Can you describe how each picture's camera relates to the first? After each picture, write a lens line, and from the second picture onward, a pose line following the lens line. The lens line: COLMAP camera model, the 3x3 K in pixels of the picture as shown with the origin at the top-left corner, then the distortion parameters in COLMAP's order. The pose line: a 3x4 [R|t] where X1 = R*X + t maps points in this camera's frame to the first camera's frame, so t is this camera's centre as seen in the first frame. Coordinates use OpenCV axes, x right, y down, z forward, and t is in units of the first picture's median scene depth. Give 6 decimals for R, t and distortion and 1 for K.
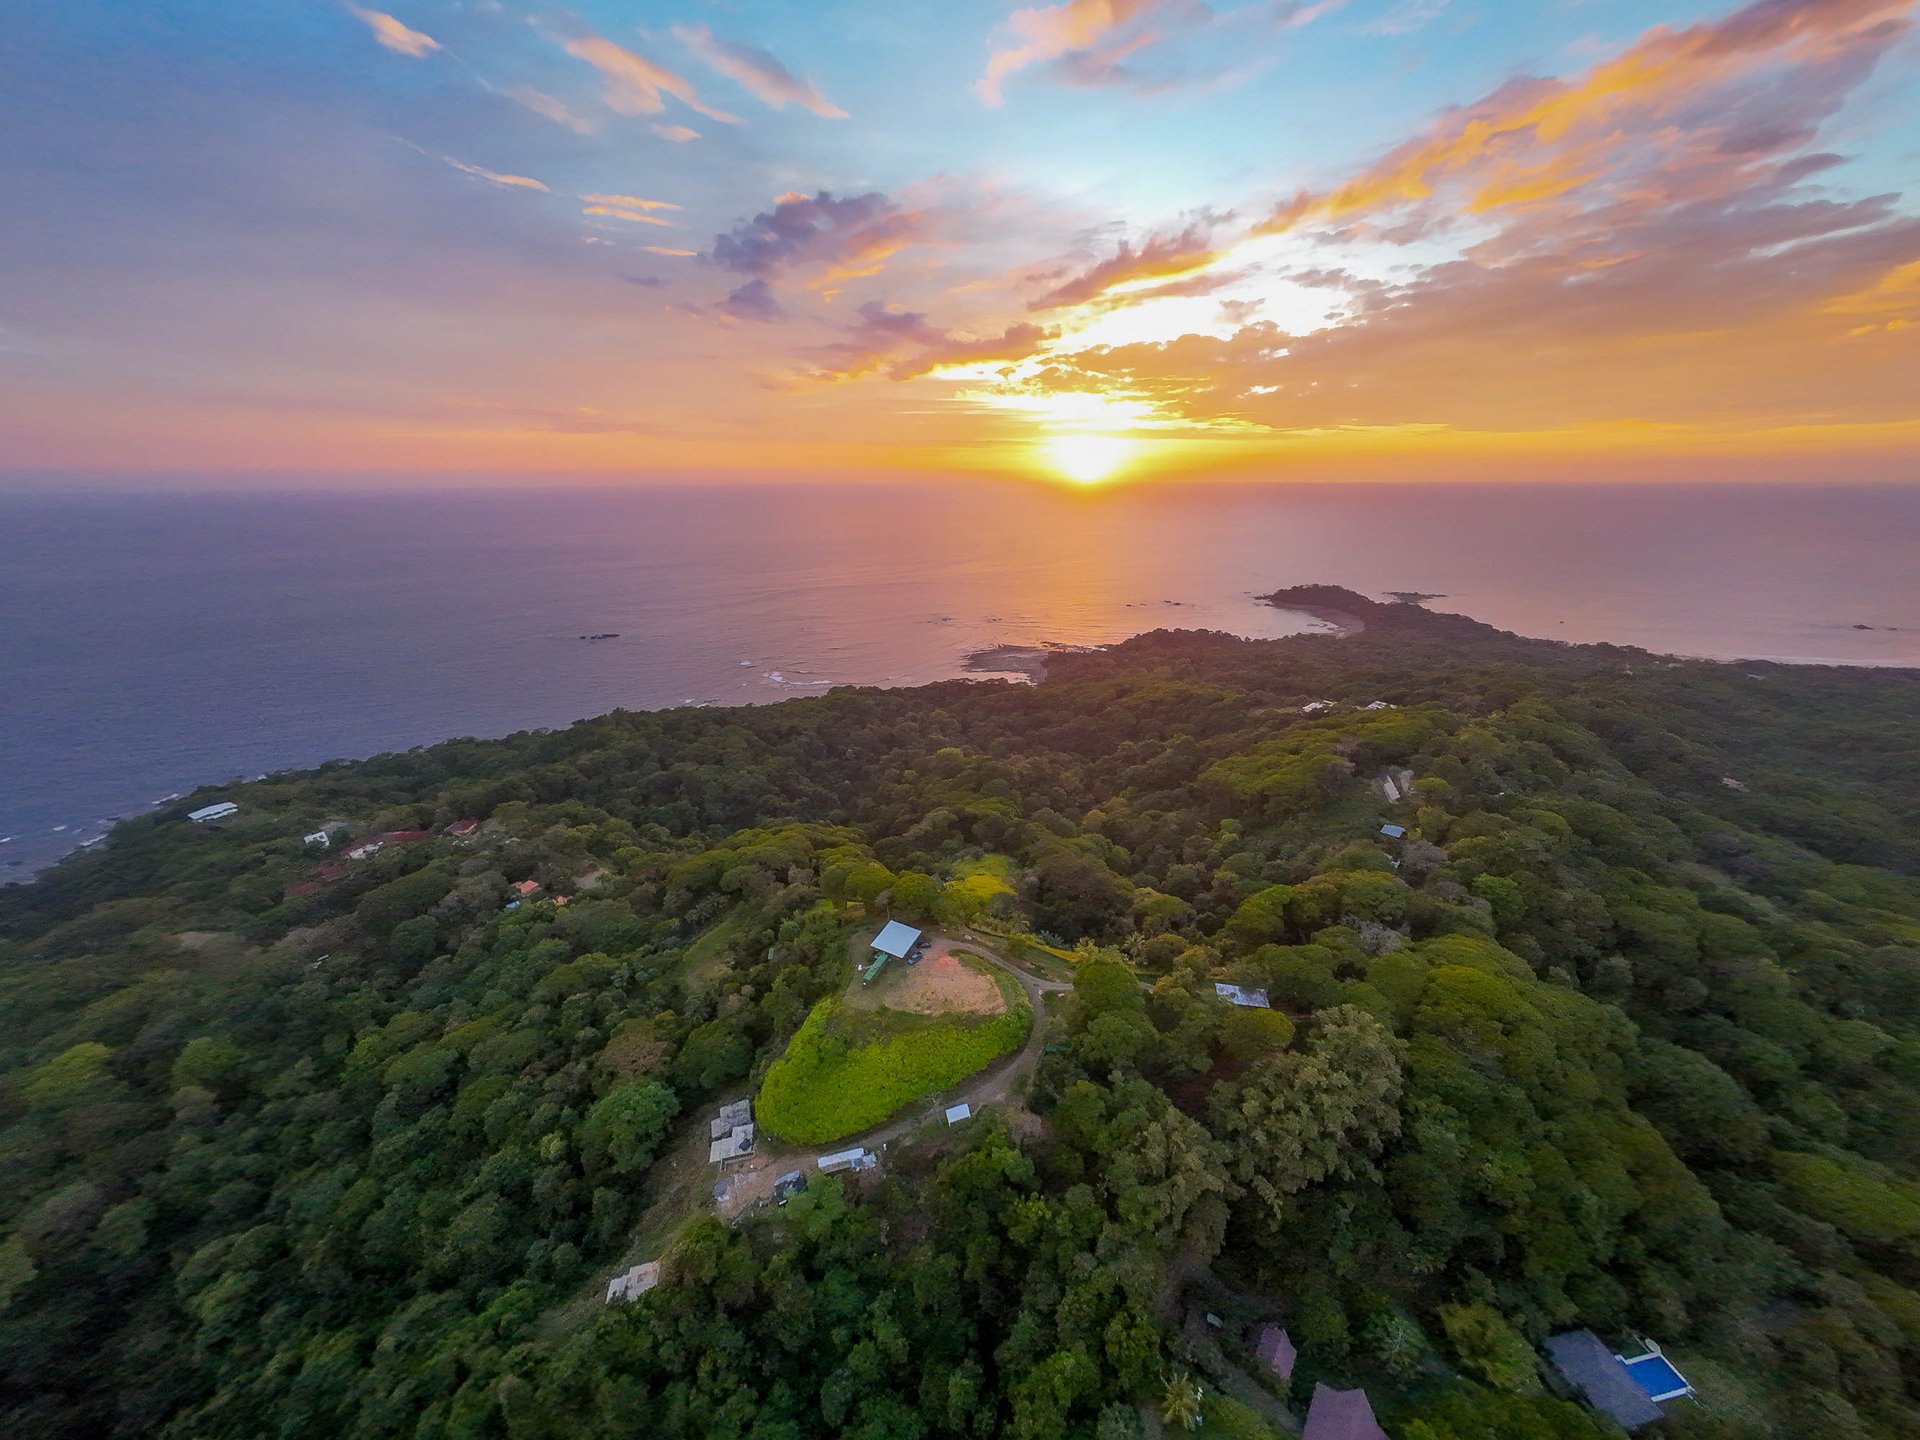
lens RADIAL K [[640.8, 0, 951.8], [0, 640.8, 711.0], [0, 0, 1]] dist [0.012730, 0.000130]
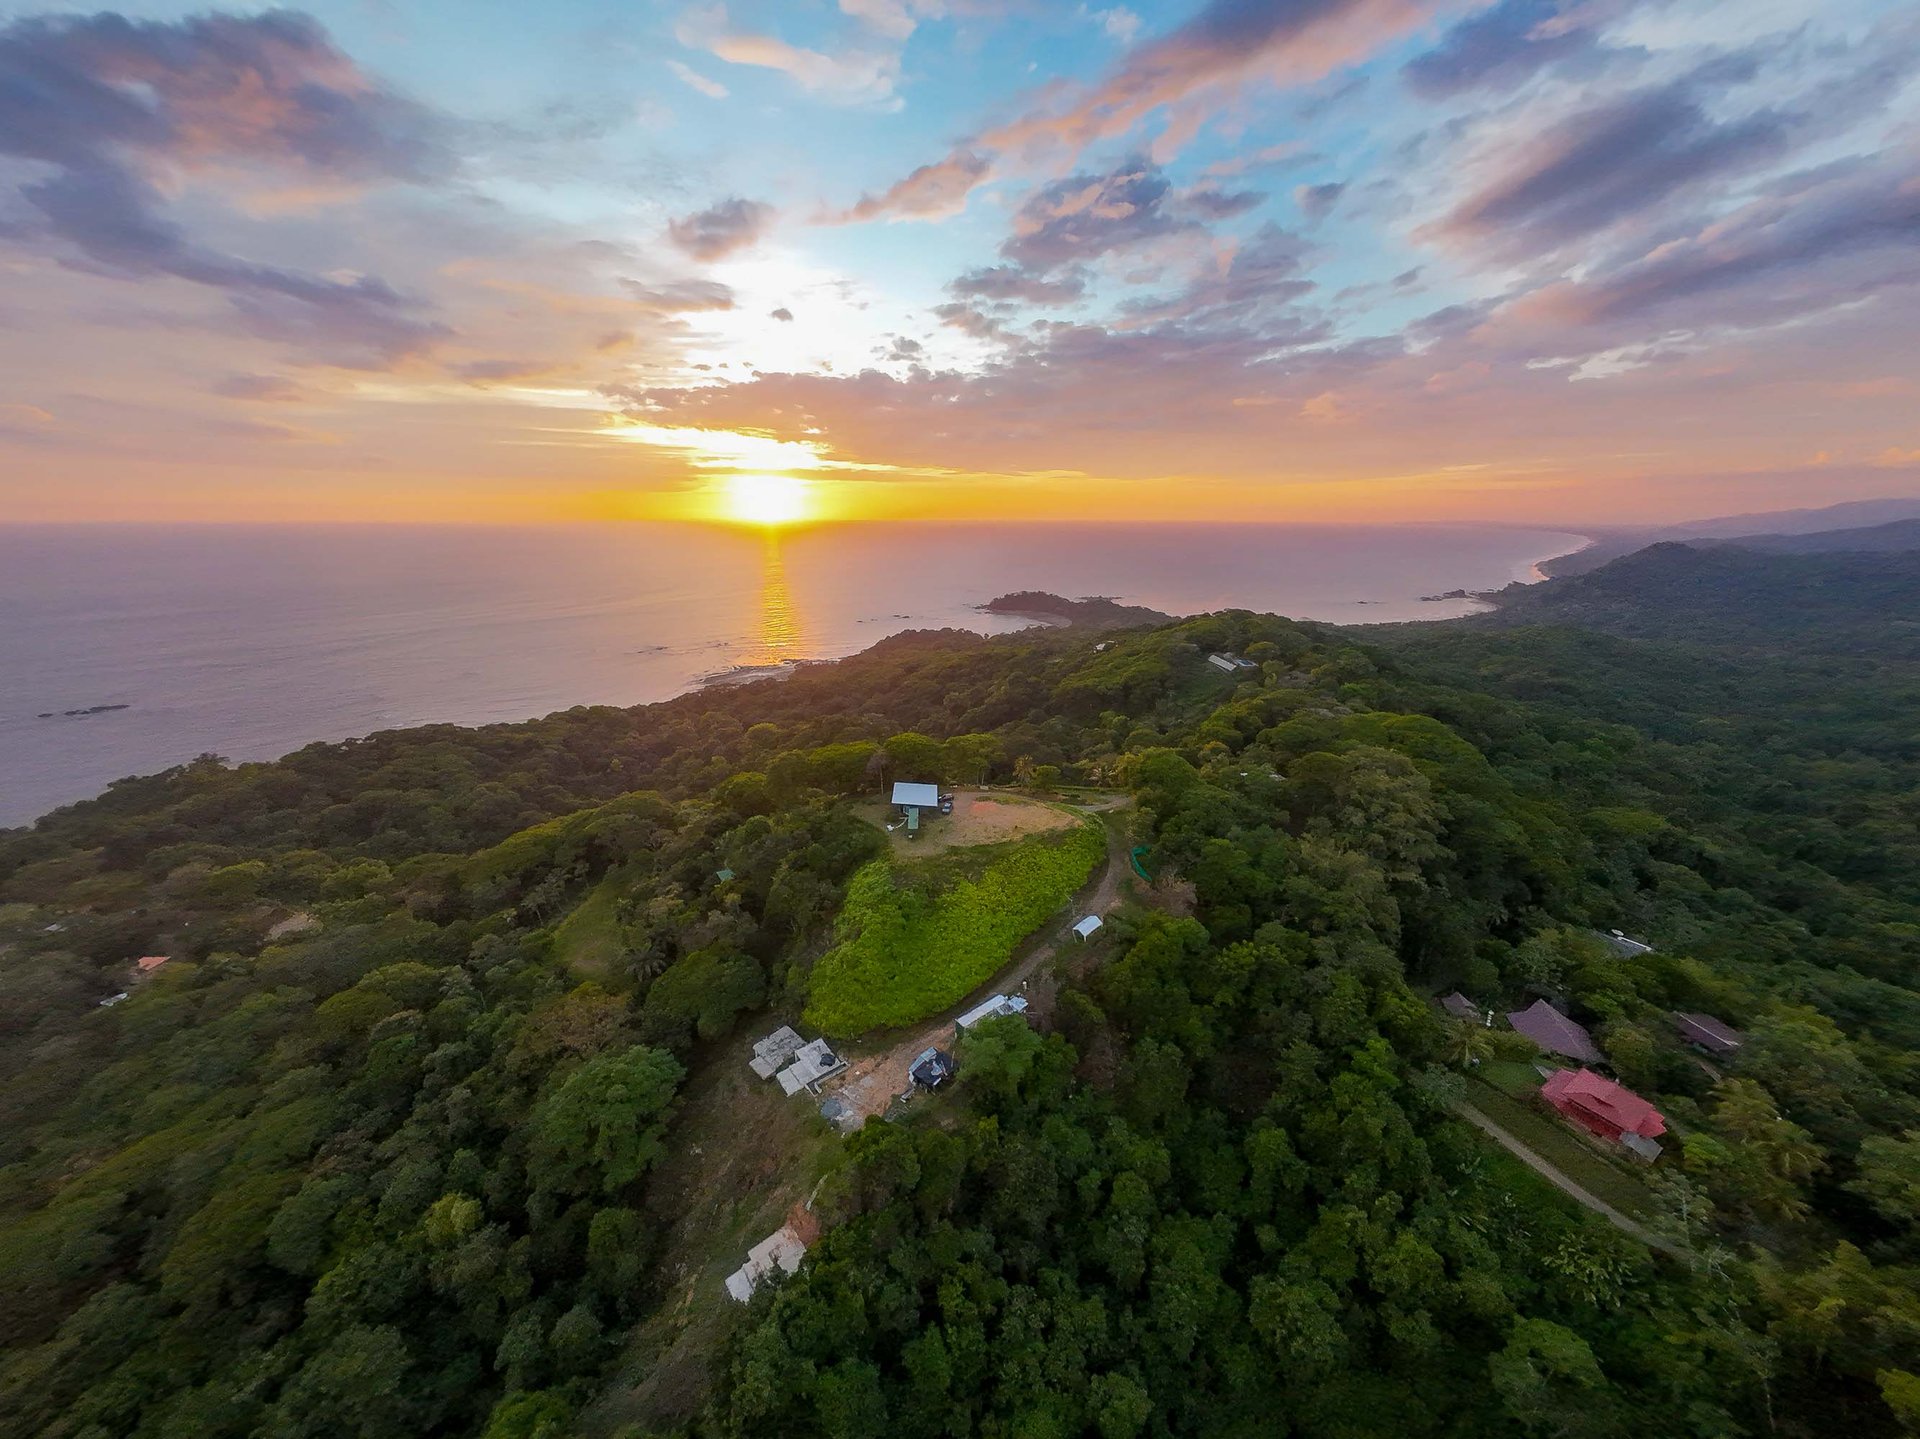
lens RADIAL K [[684.3, 0, 953.6], [0, 684.3, 707.3], [0, 0, 1]] dist [-0.009142, 0.006445]
pose [[0.902945, -0.116516, 0.413660, -0.071004], [0.147682, 0.988053, -0.044057, 0.054654], [-0.403584, 0.100872, 0.909365, 0.037739]]
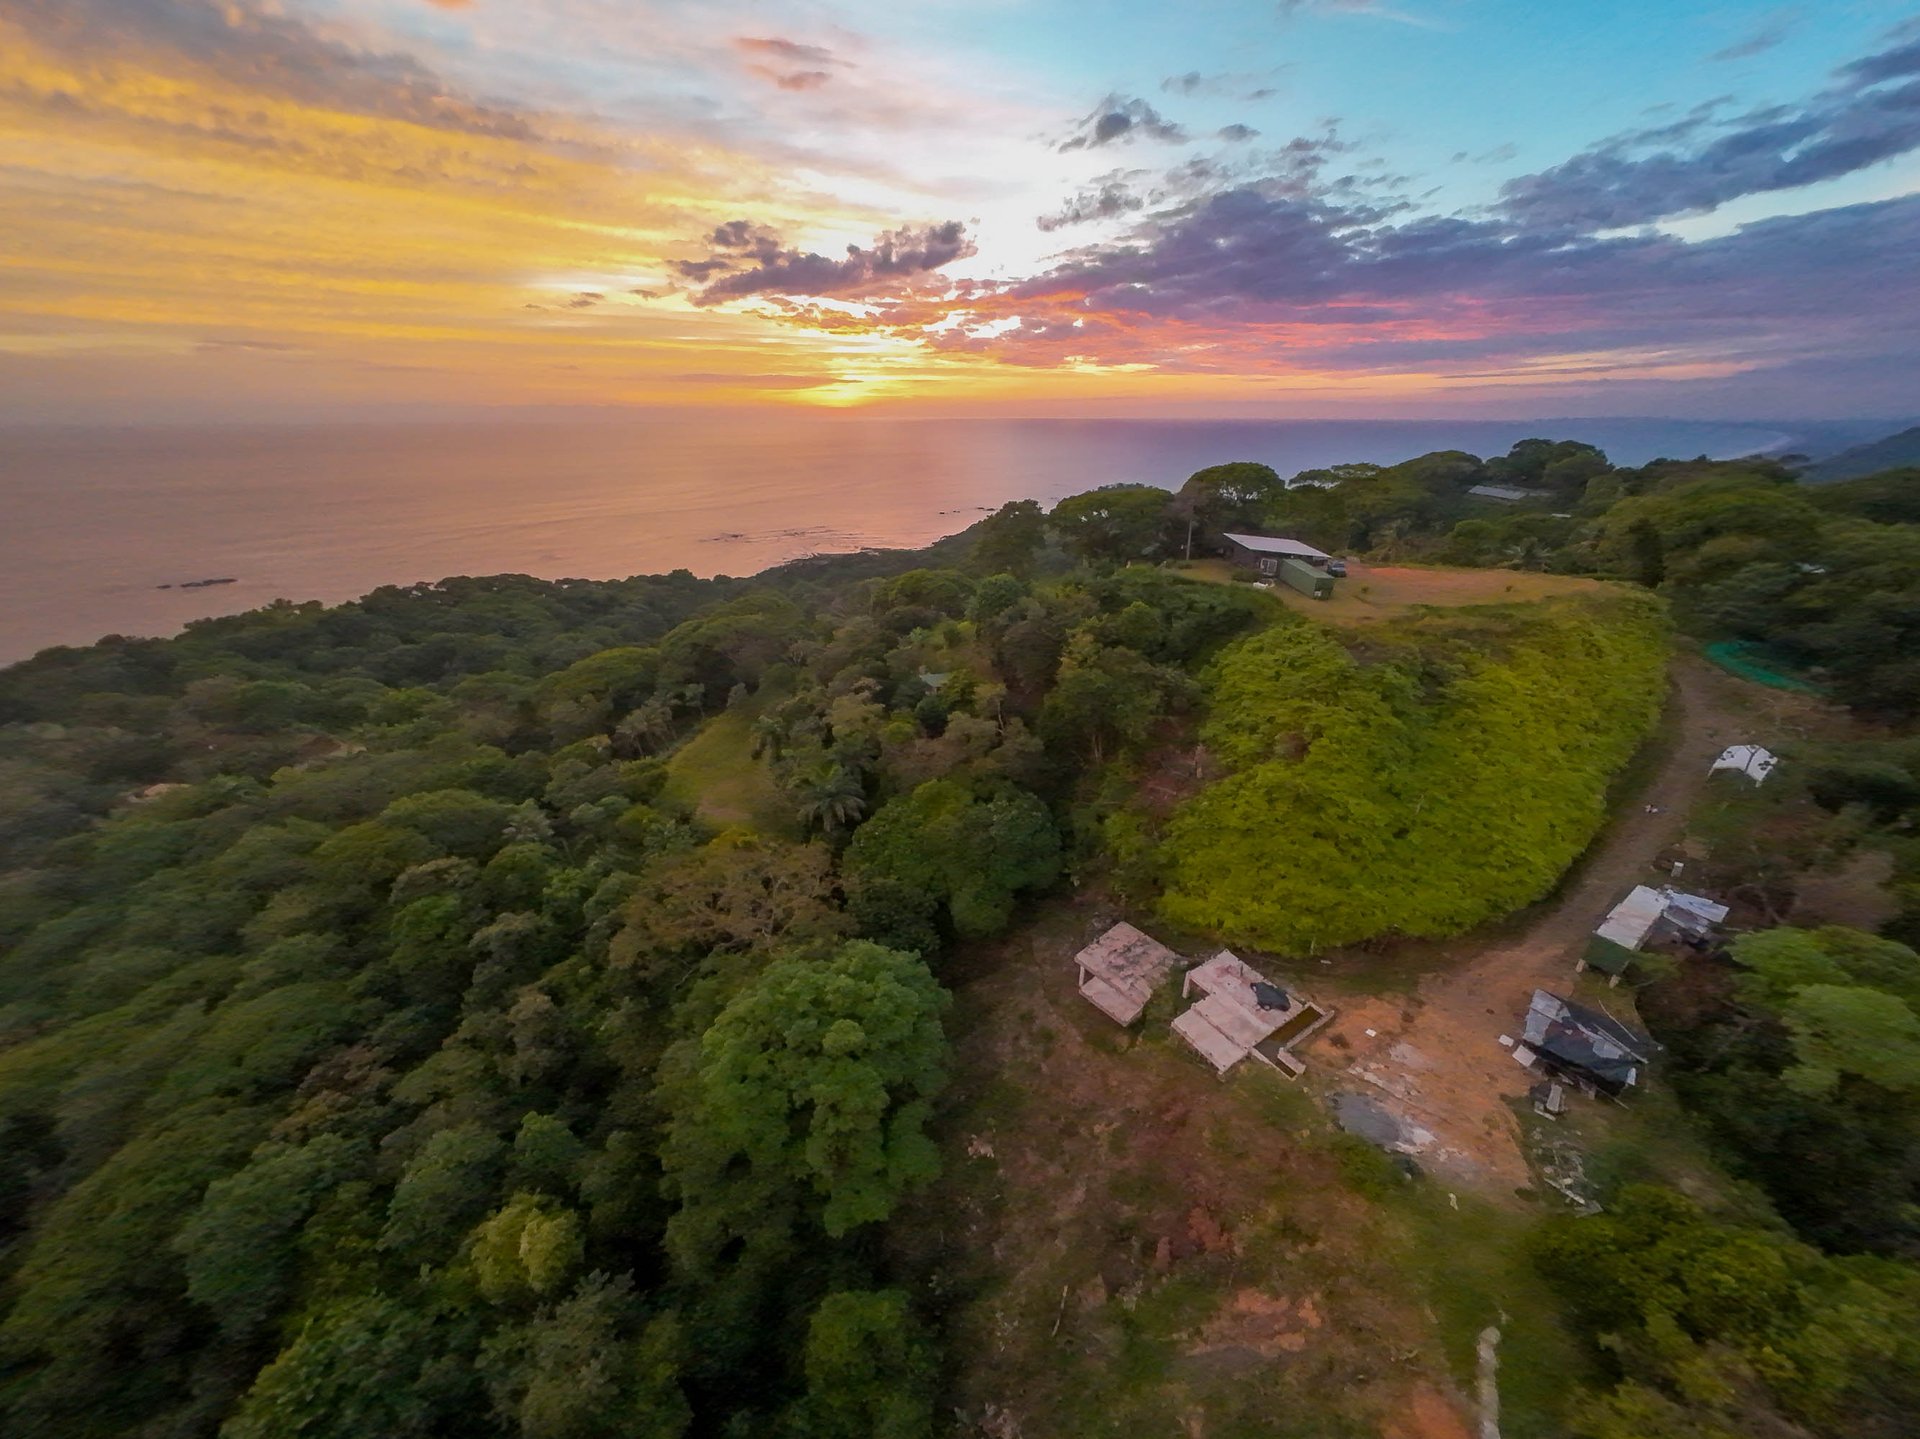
lens RADIAL K [[684.3, 0, 953.6], [0, 684.3, 707.3], [0, 0, 1]] dist [-0.009142, 0.006445]
pose [[0.939022, -0.135484, 0.316040, -0.086461], [0.119300, 0.990380, 0.070102, 0.075724], [-0.322498, -0.028124, 0.946152, 0.114015]]
